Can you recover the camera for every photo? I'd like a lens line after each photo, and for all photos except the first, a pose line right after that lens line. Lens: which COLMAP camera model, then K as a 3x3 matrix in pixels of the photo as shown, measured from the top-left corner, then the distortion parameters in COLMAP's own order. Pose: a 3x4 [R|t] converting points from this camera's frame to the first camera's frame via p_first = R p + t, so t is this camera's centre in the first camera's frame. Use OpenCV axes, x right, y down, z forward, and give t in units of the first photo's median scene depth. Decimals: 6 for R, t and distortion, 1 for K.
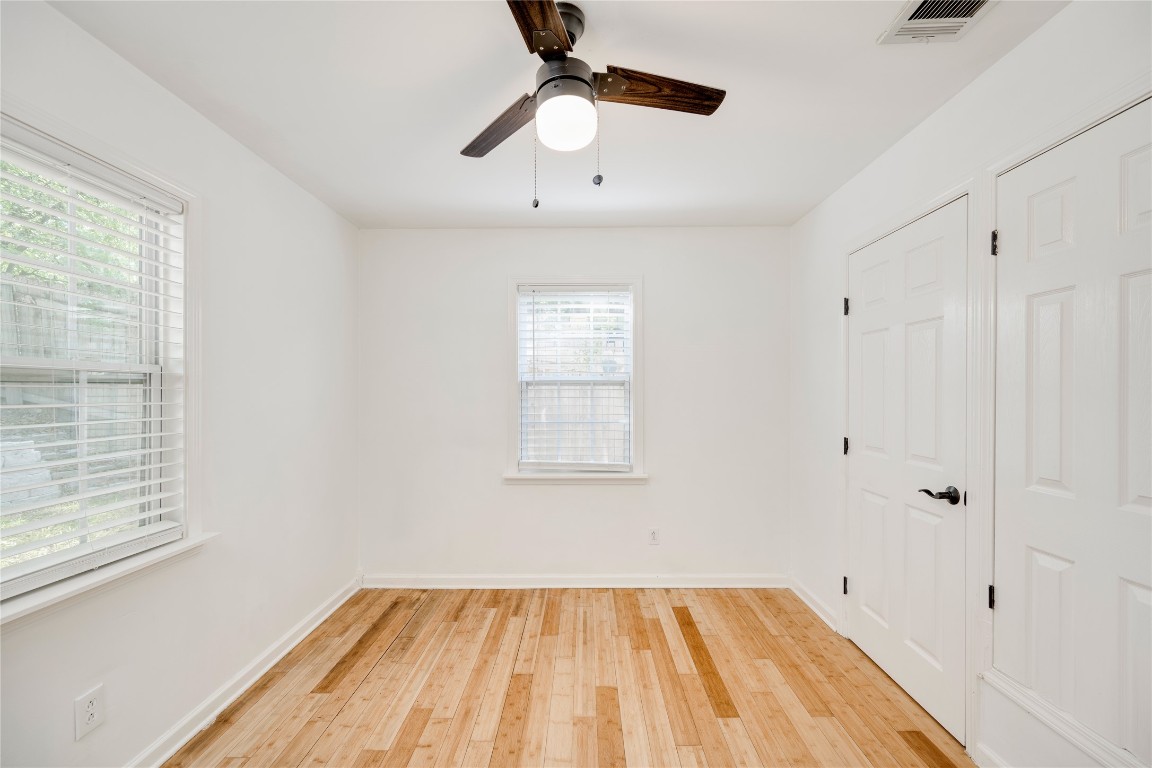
lens RADIAL K [[447.2, 0, 578.9], [0, 447.2, 394.6], [0, 0, 1]] dist [0.001899, 0.000077]
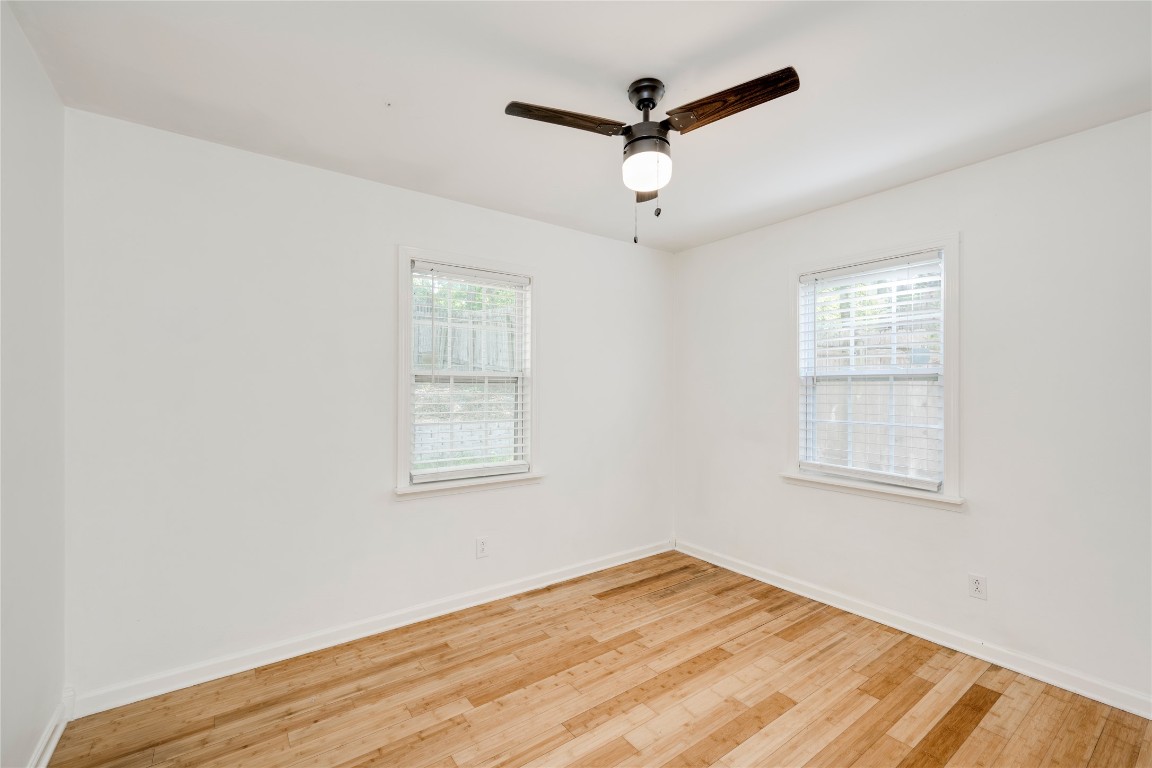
lens RADIAL K [[488.3, 0, 609.0], [0, 488.3, 390.8], [0, 0, 1]] dist [0.008672, -0.000074]
pose [[0.628032, 0.007029, -0.778156, 0.529734], [-0.007117, 0.999969, 0.003289, -0.000607], [0.778155, 0.003472, 0.628062, 0.037476]]
